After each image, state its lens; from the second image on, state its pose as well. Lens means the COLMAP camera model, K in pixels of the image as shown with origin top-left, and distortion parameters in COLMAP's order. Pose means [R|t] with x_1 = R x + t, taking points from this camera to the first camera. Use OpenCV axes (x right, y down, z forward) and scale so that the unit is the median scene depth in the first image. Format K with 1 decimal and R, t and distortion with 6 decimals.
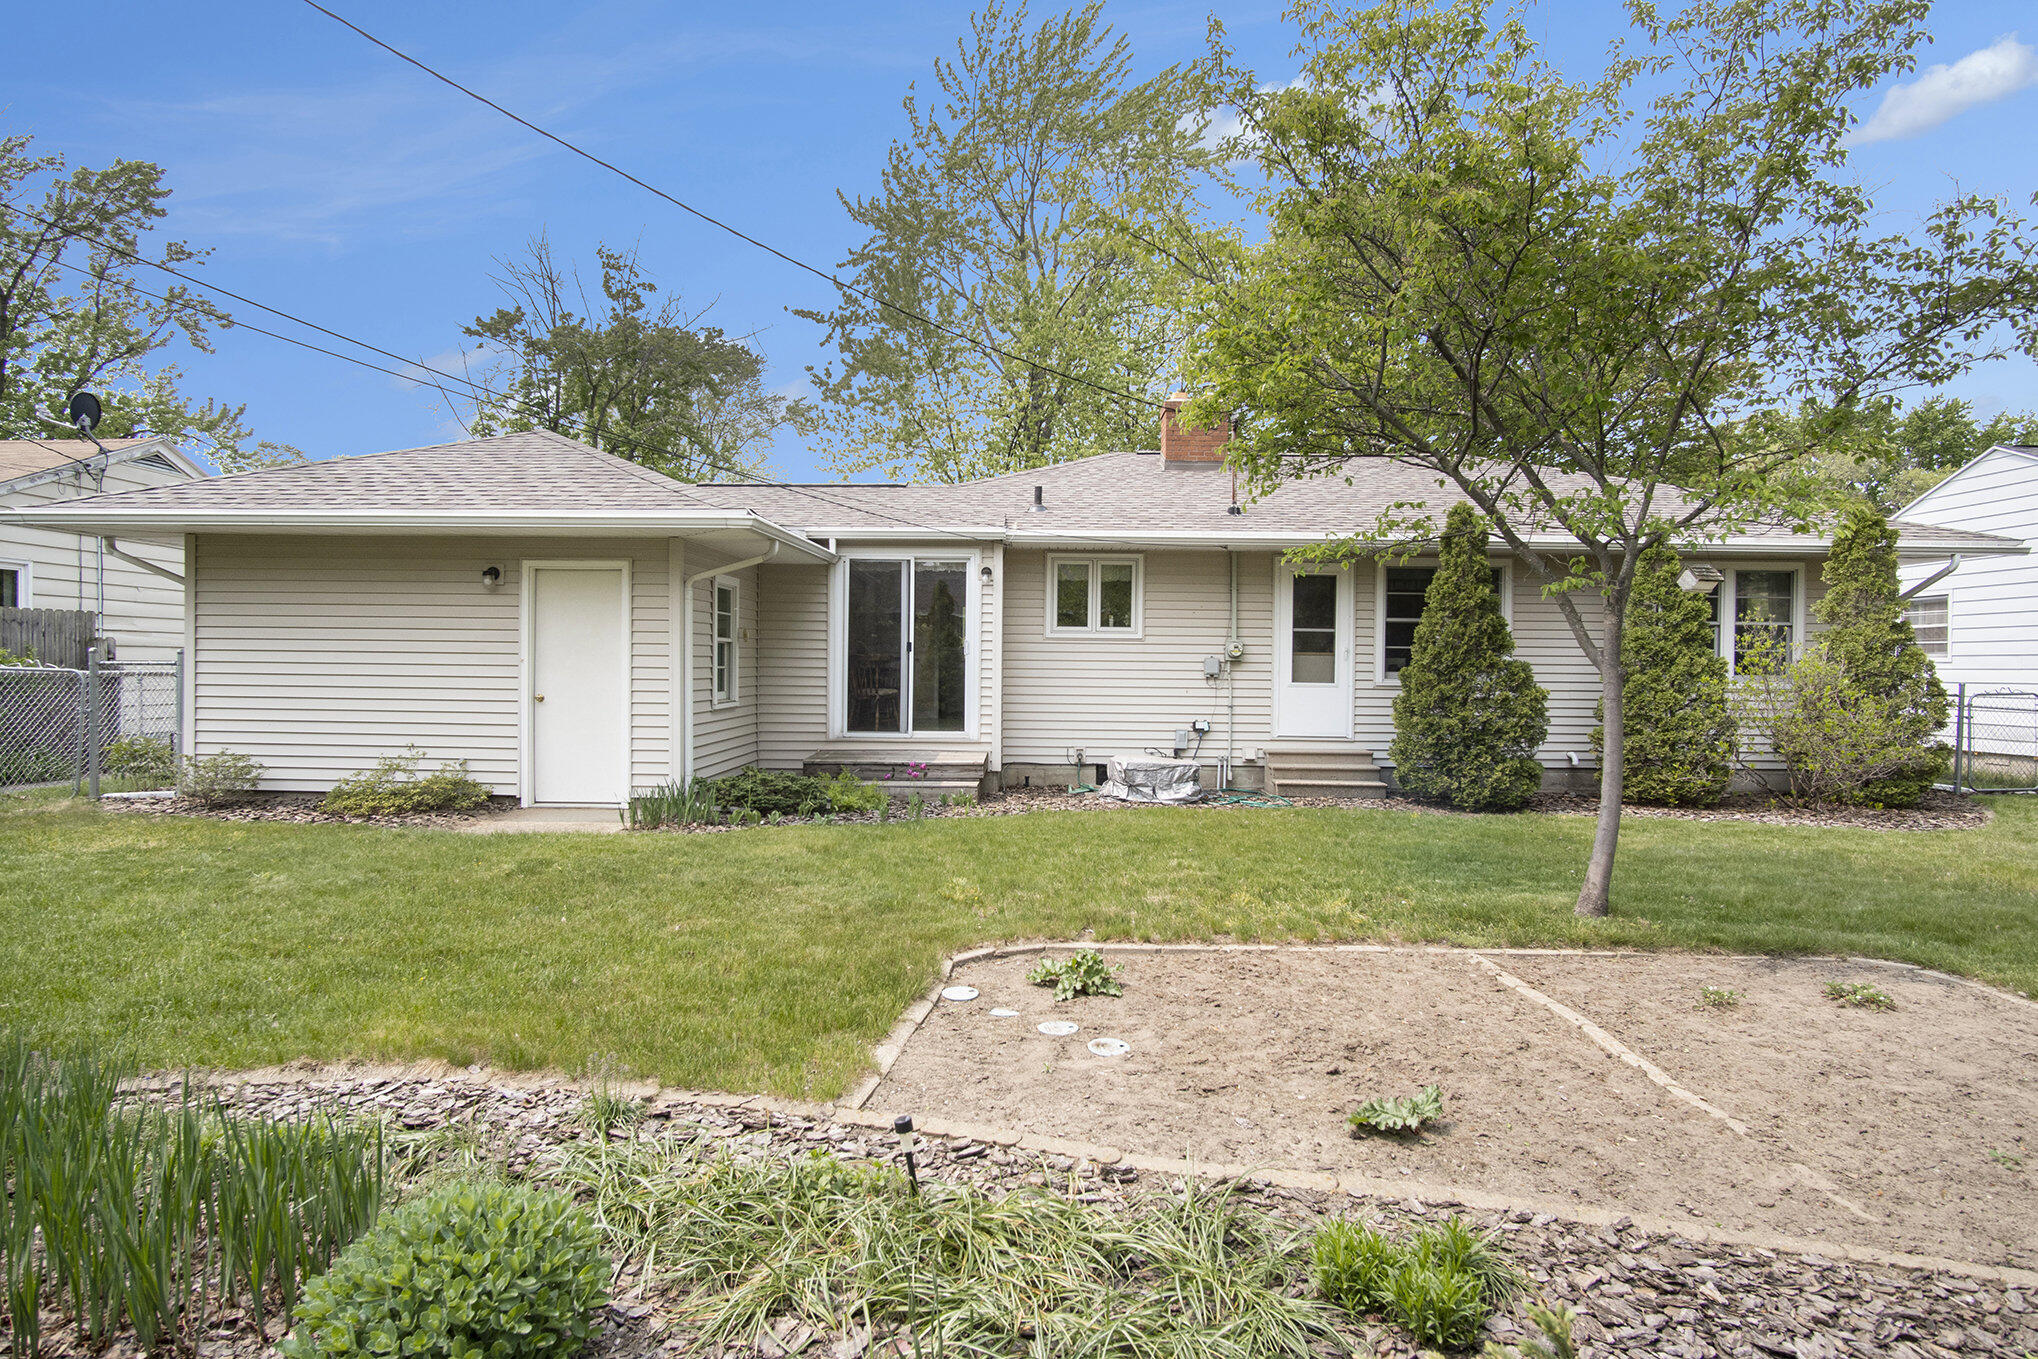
lens RADIAL K [[1098.5, 0, 1016.8], [0, 1098.5, 672.9], [0, 0, 1]] dist [-0.005248, -0.000432]
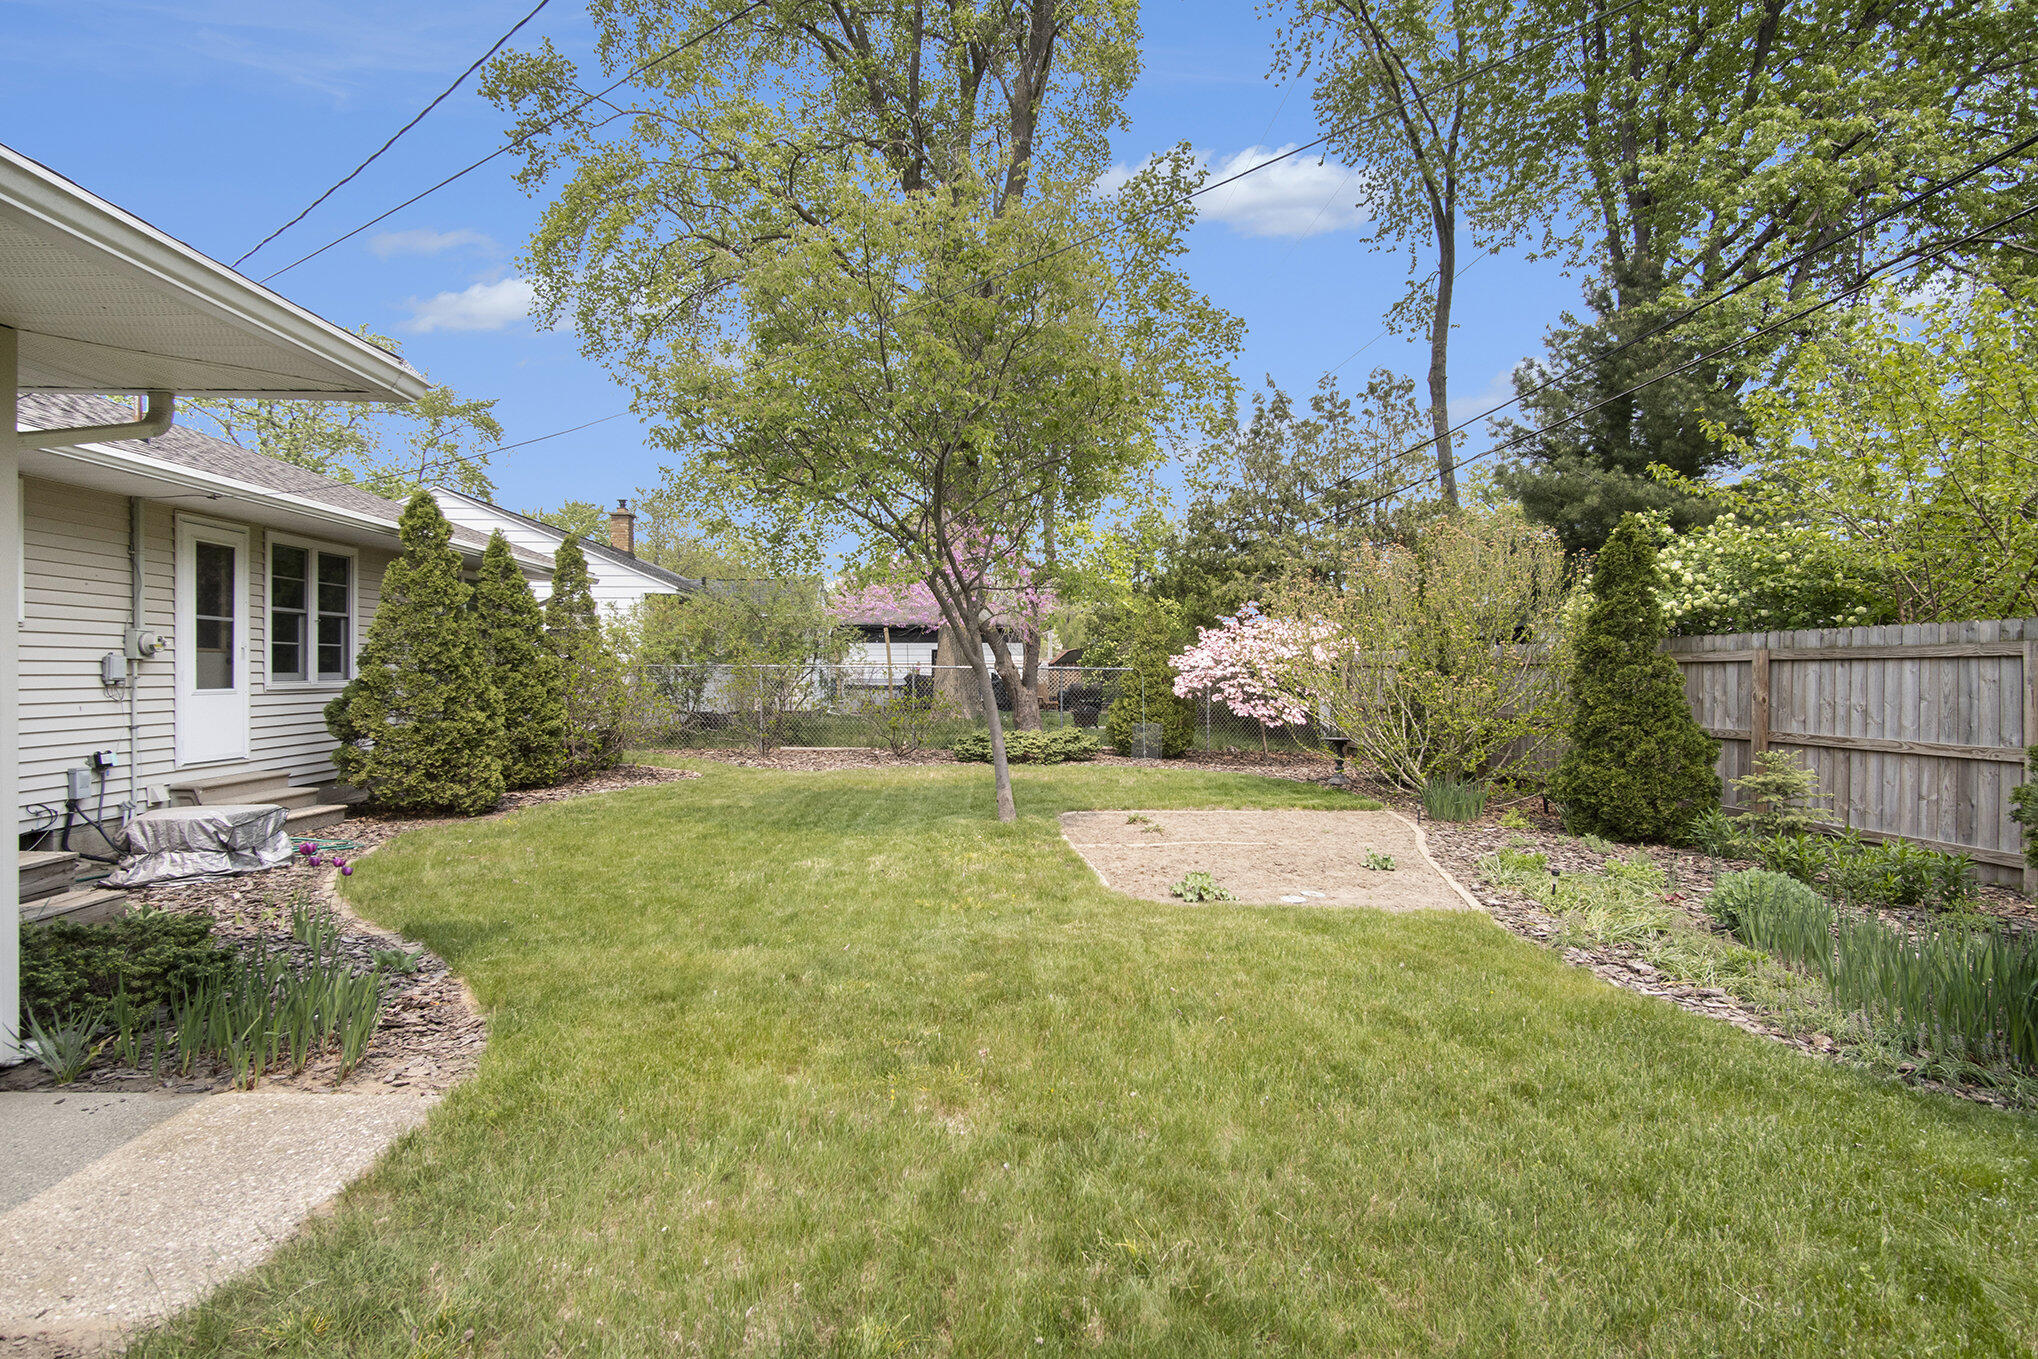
lens RADIAL K [[1098.5, 0, 1015.5], [0, 1098.5, 672.9], [0, 0, 1]] dist [-0.005248, -0.000432]
pose [[-0.070259, -0.017204, 0.997380, -0.511871], [0.006796, 0.999820, 0.017725, -0.010942], [-0.997506, 0.008024, -0.070129, 0.508972]]
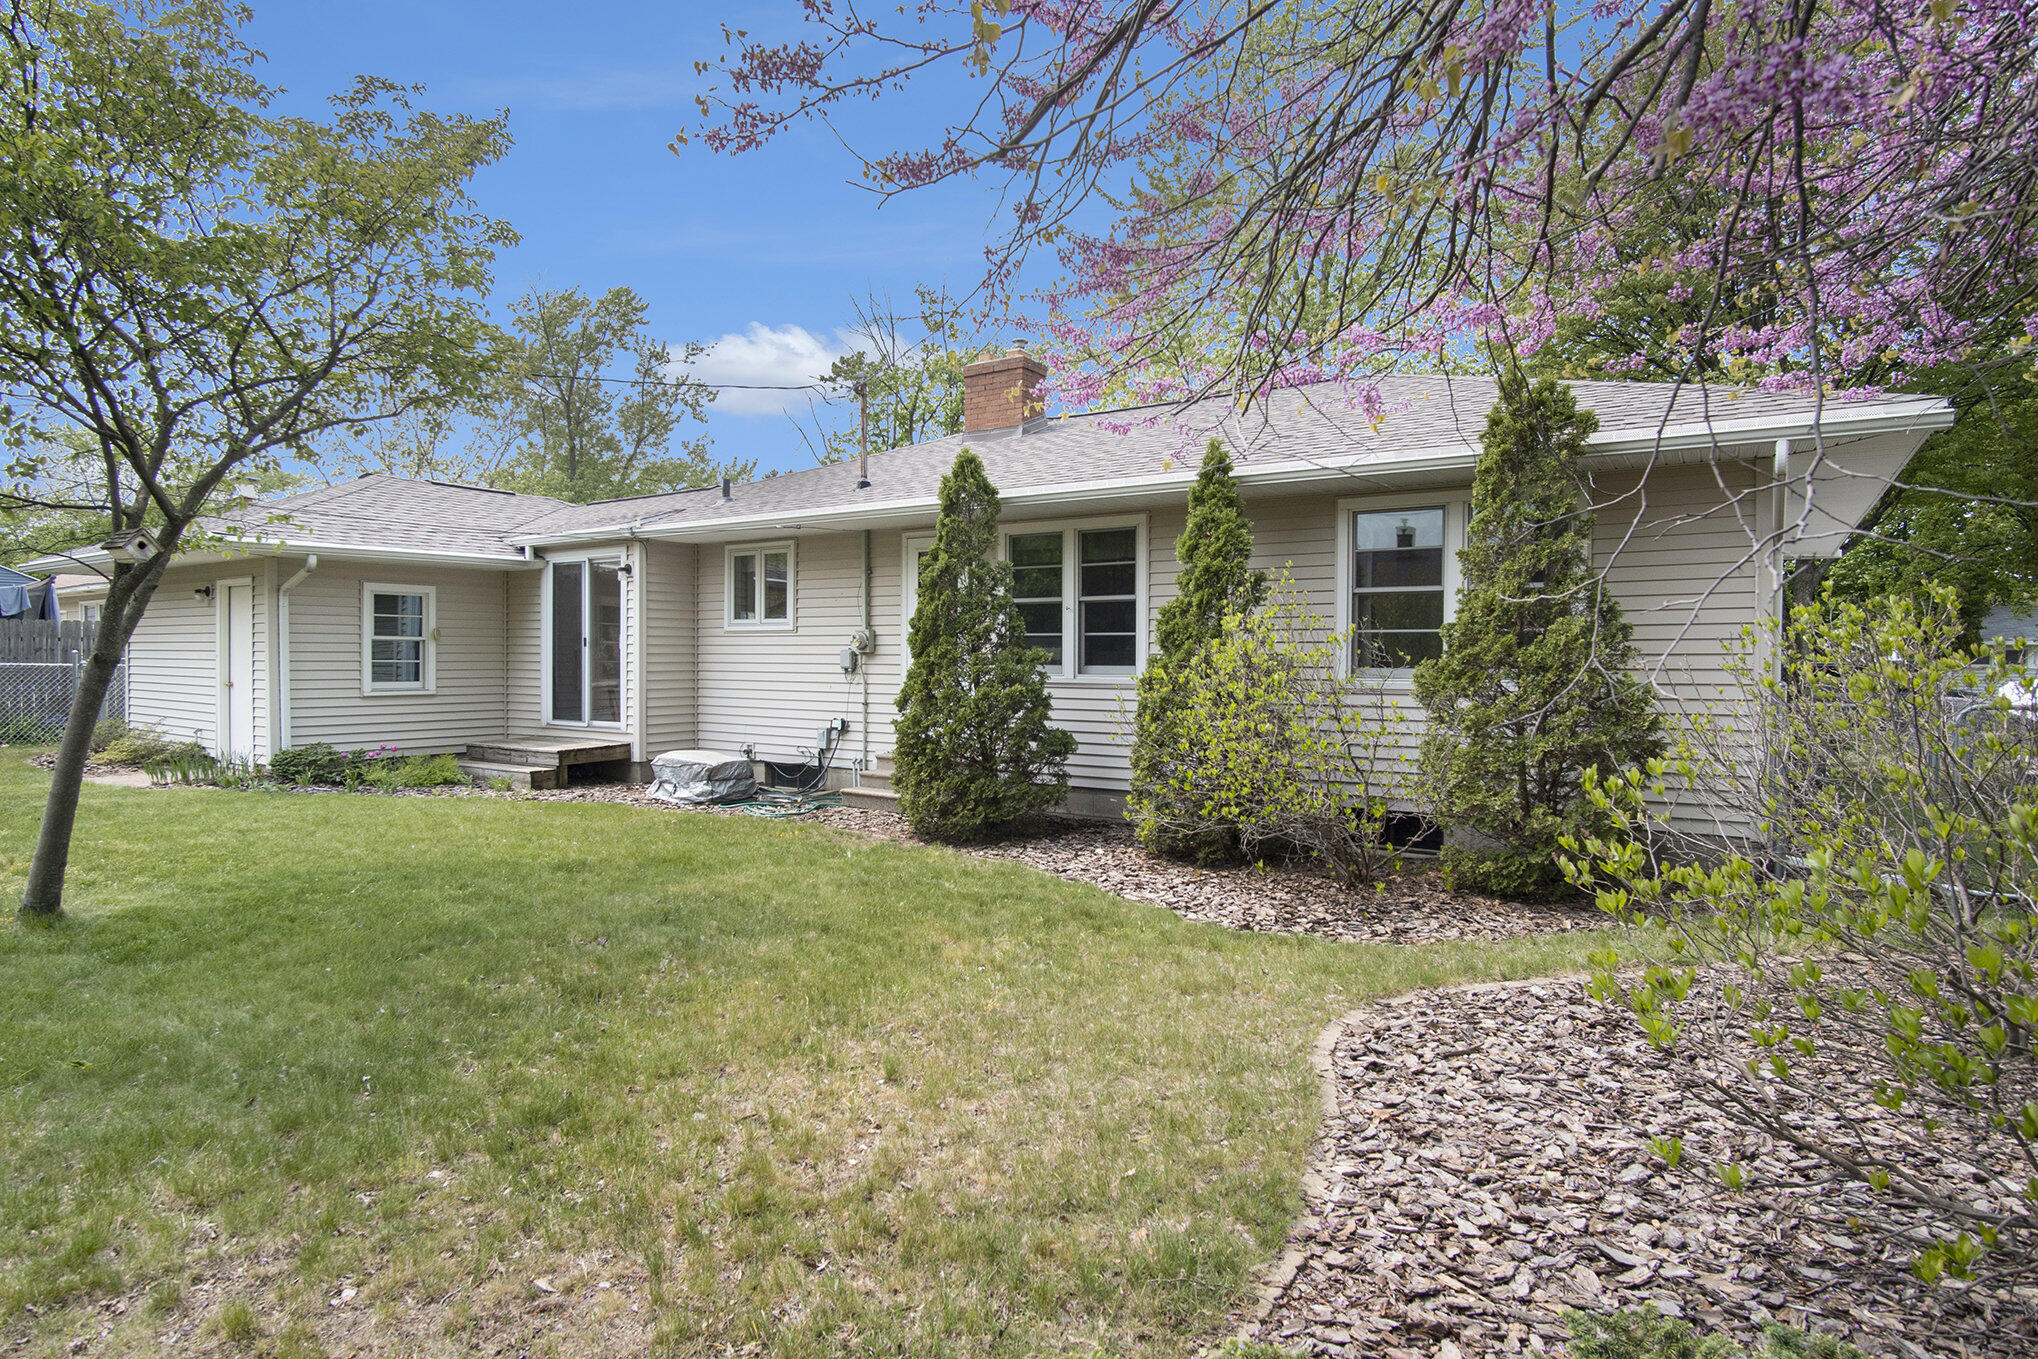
lens RADIAL K [[1098.5, 0, 1011.9], [0, 1098.5, 672.3], [0, 0, 1]] dist [-0.005248, -0.000432]
pose [[0.833797, 0.000117, -0.552072, 0.793901], [0.000089, 1.000000, 0.000347, 0.004823], [0.552072, -0.000338, 0.833796, 0.319859]]
